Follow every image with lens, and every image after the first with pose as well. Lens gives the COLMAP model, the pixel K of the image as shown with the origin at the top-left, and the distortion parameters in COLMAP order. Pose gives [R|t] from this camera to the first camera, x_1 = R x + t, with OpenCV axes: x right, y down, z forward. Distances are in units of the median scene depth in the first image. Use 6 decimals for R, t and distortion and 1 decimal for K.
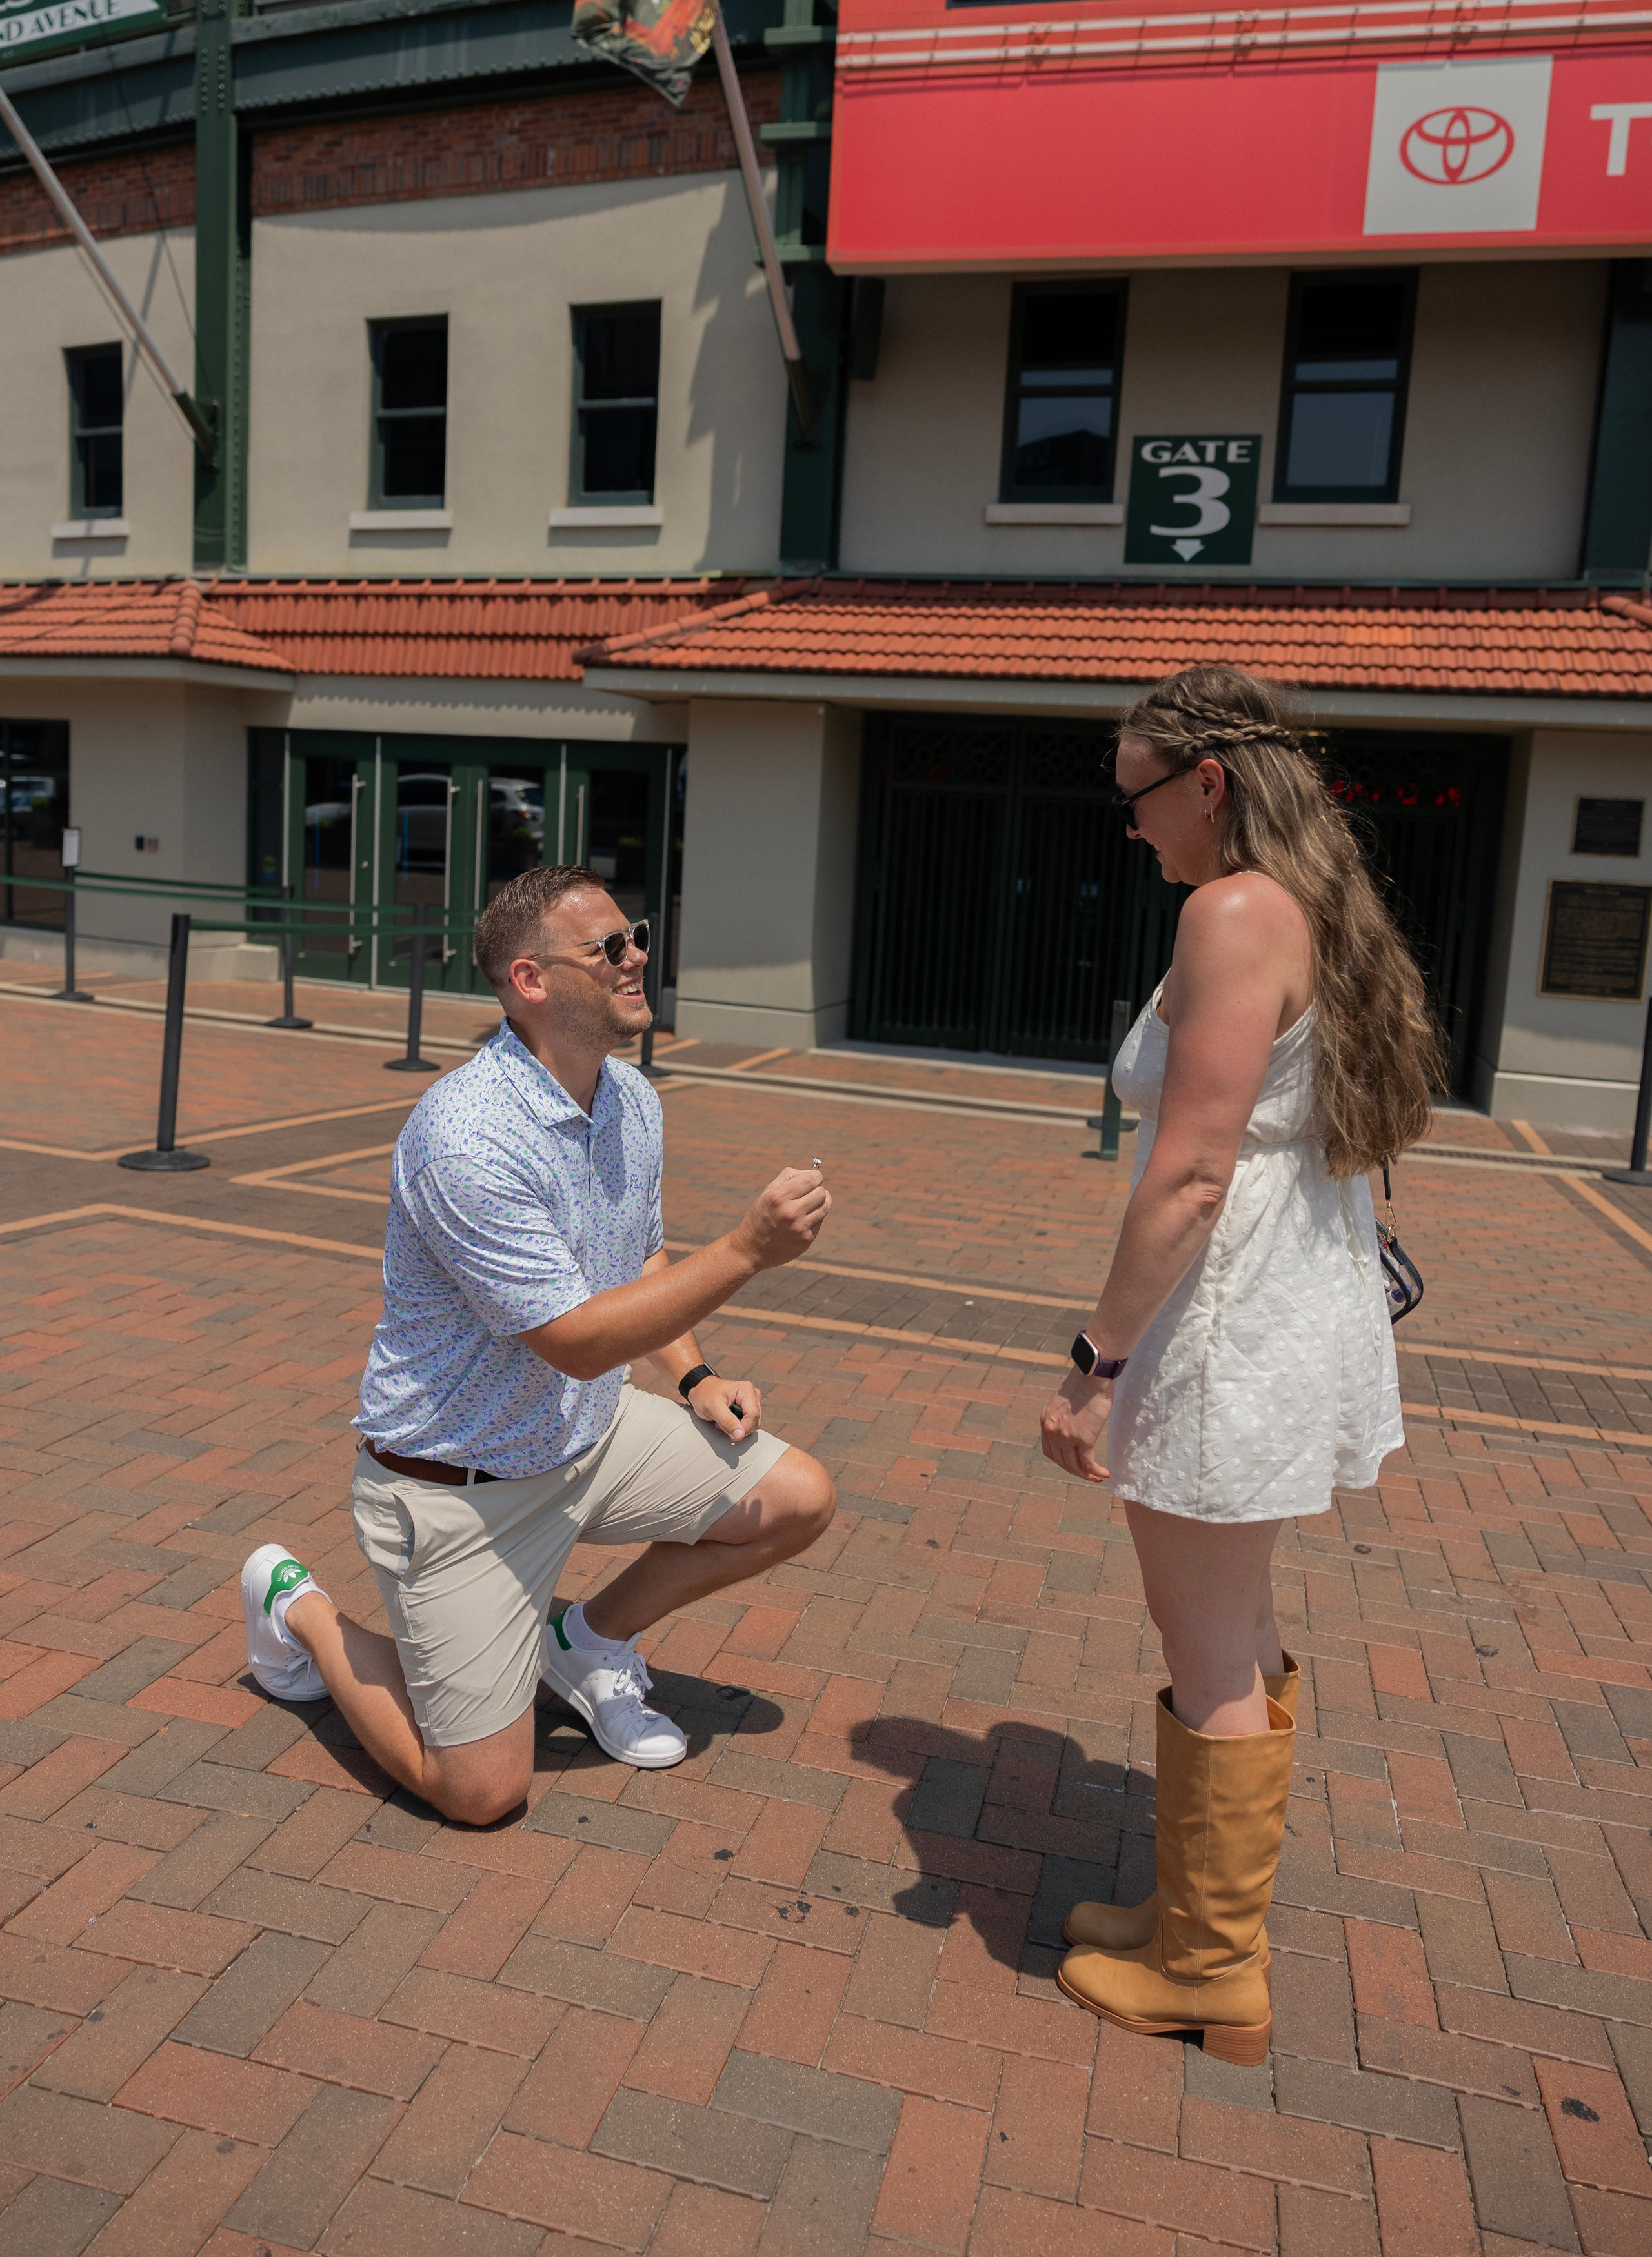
lens RADIAL K [[1634.6, 0, 853.9], [0, 1634.6, 1022.1], [0, 0, 1]] dist [-0.001848, 0.010759]
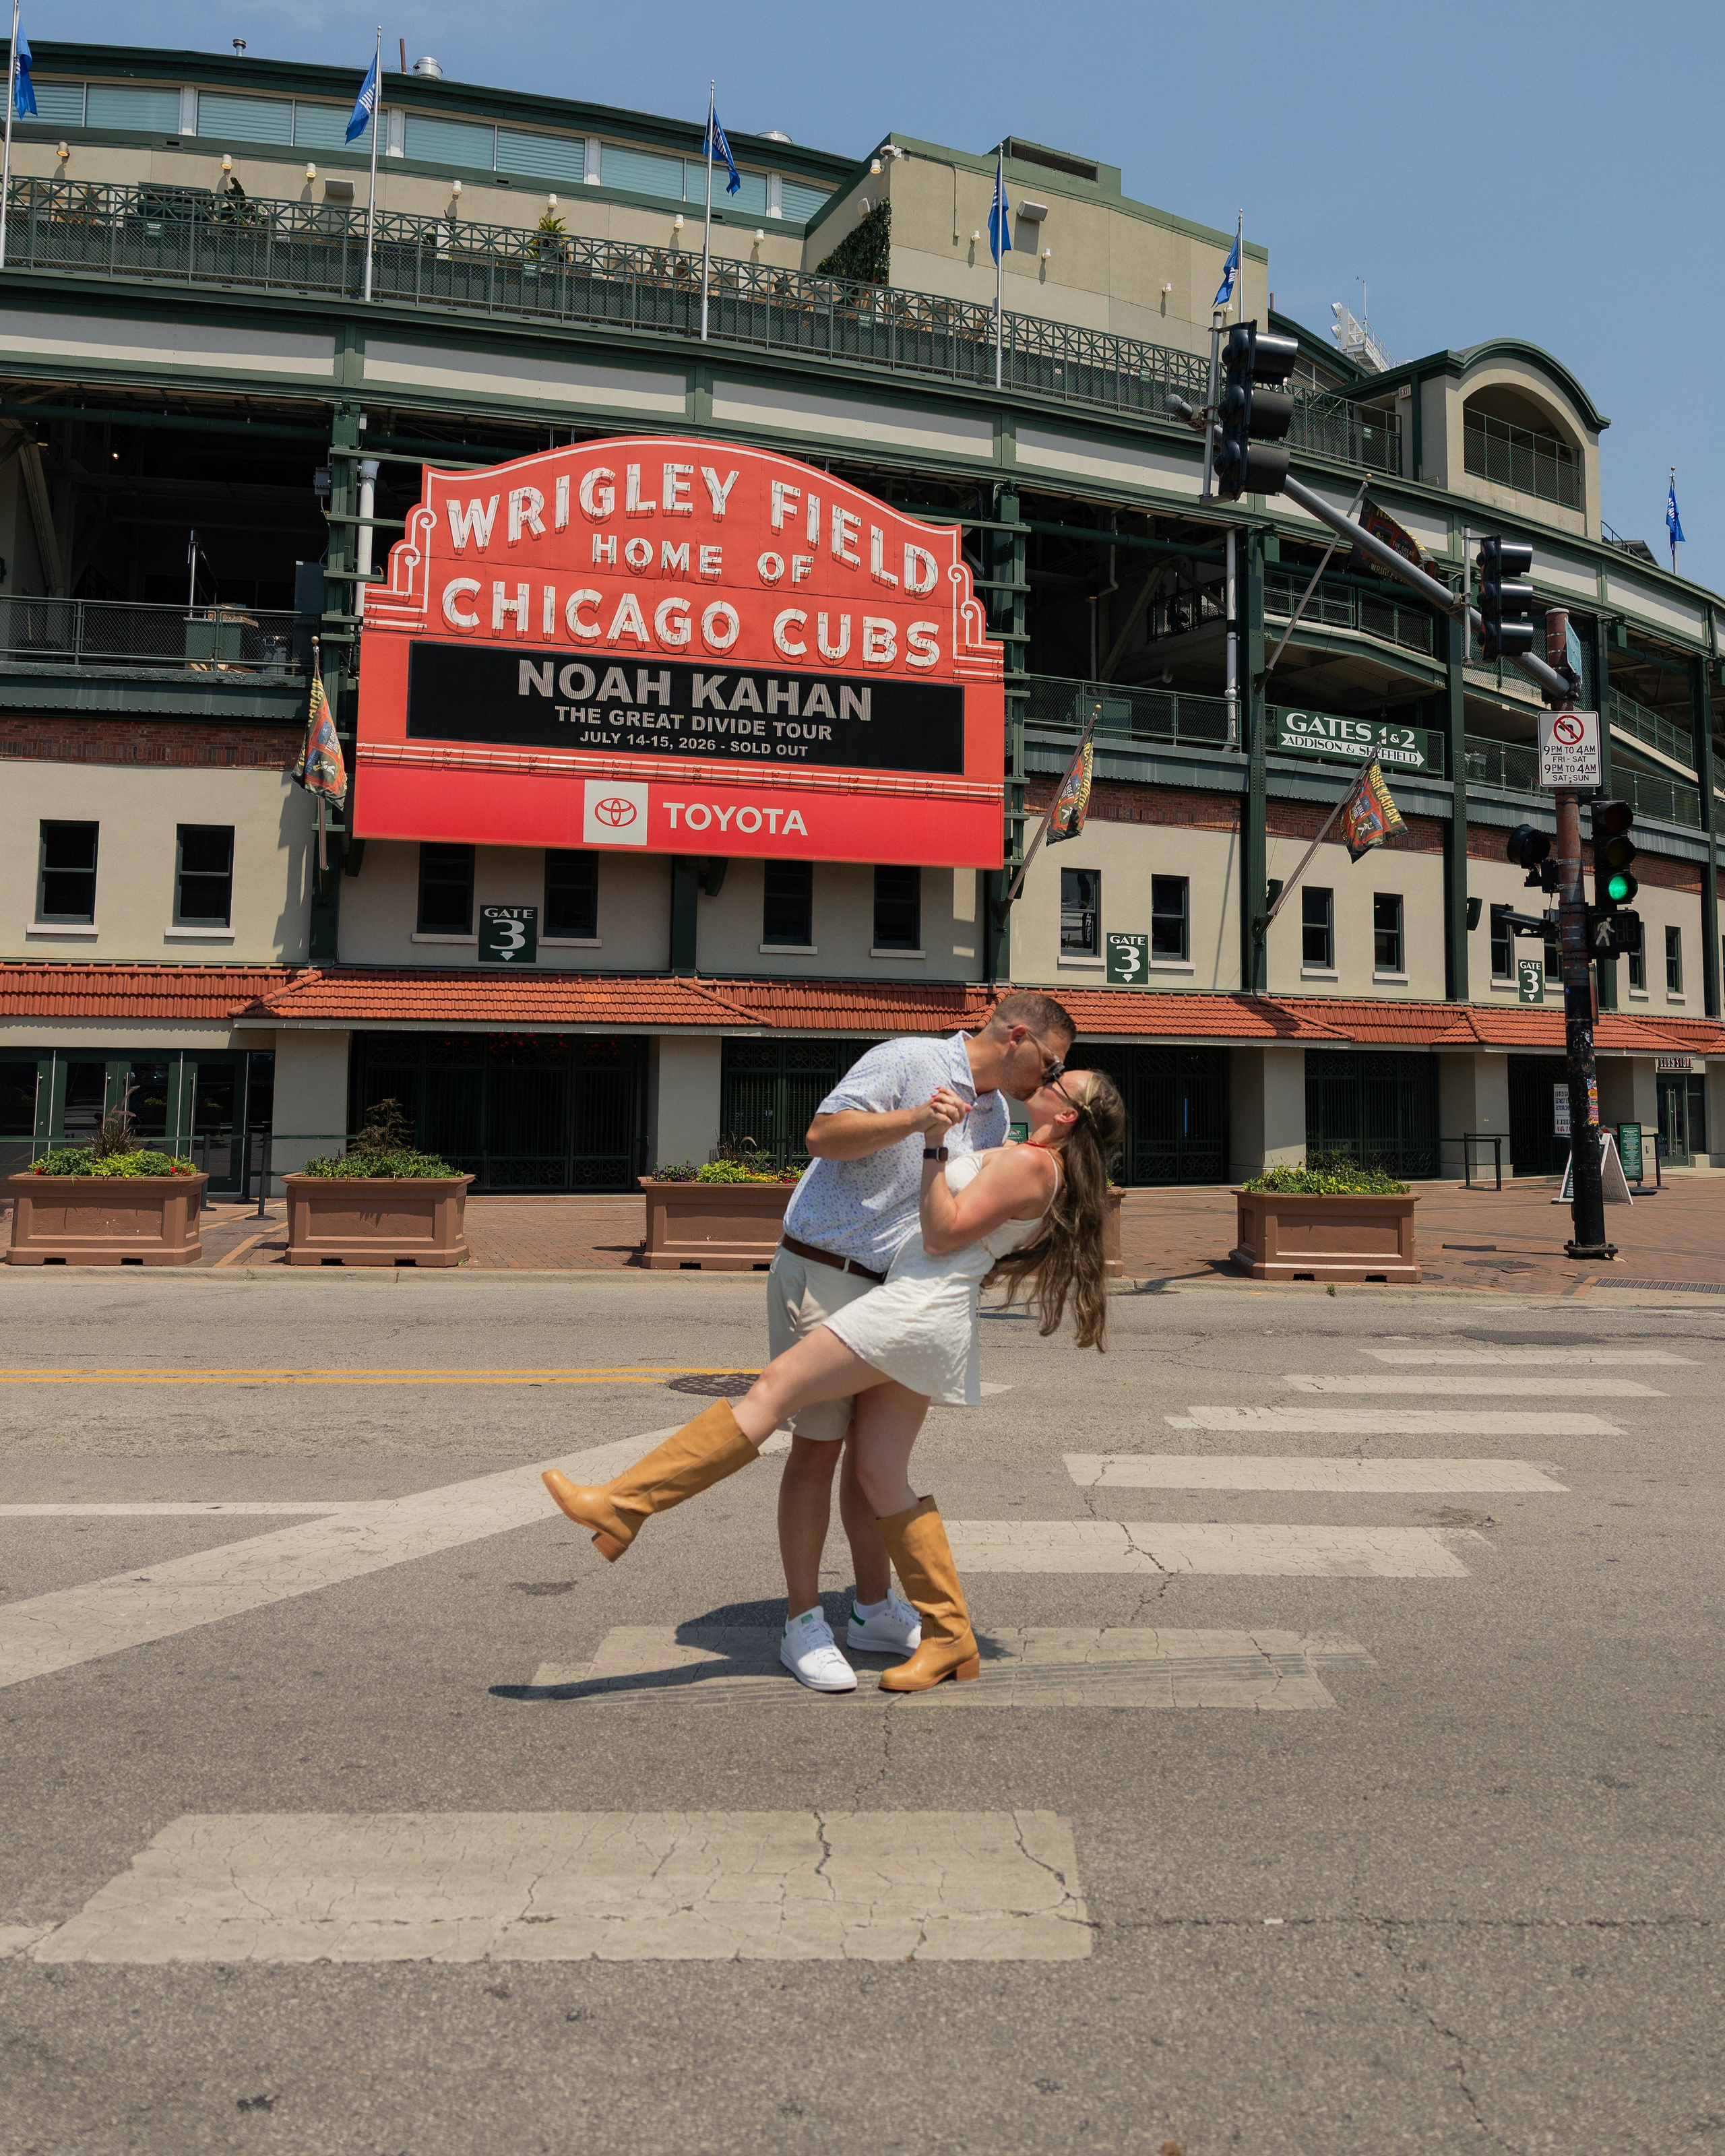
lens RADIAL K [[1611.0, 0, 851.0], [0, 1611.0, 906.3], [0, 0, 1]] dist [0.005095, -0.002423]
pose [[0.850371, 0.008144, 0.526121, -0.568040], [0.098779, 0.979633, -0.174820, 0.076411], [-0.516829, 0.200631, 0.832247, -1.110078]]
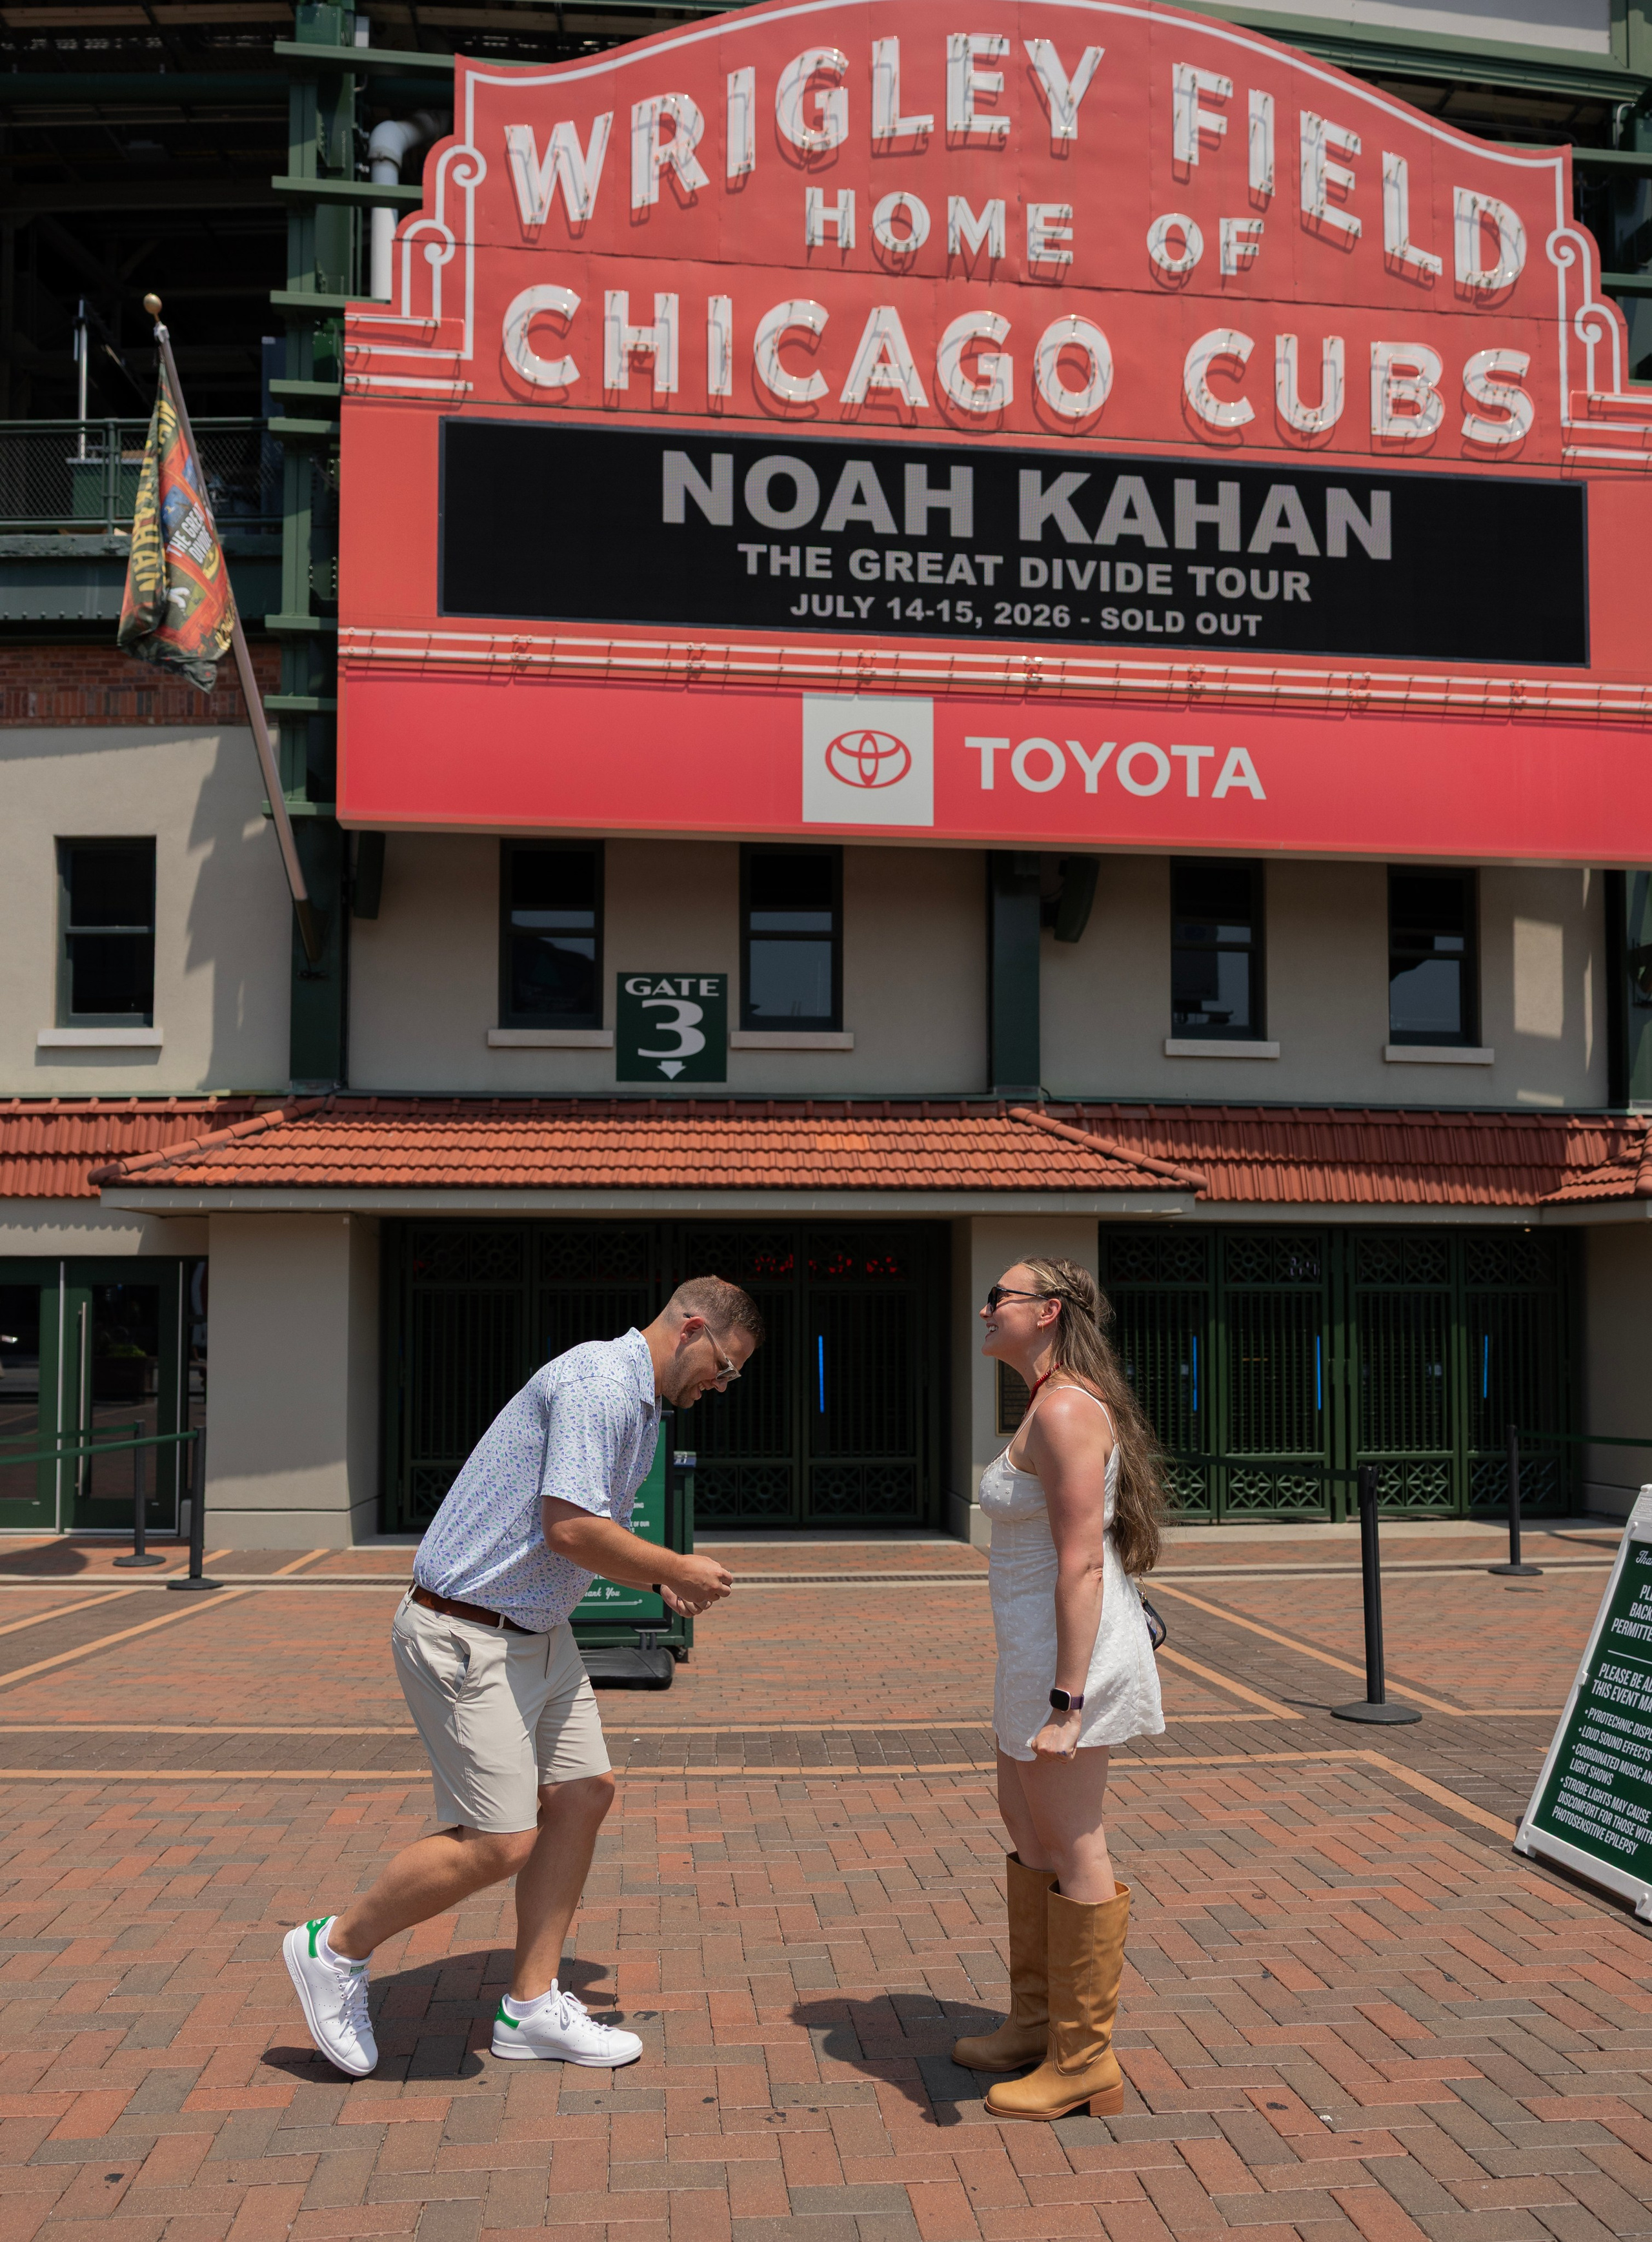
lens RADIAL K [[1623.6, 0, 836.7], [0, 1623.6, 1251.6], [0, 0, 1]] dist [-0.001848, 0.010759]
pose [[0.940443, -0.042182, 0.337324, -0.077128], [0.092376, 0.986645, -0.134161, -0.001212], [-0.327160, 0.157332, 0.931780, -0.075495]]
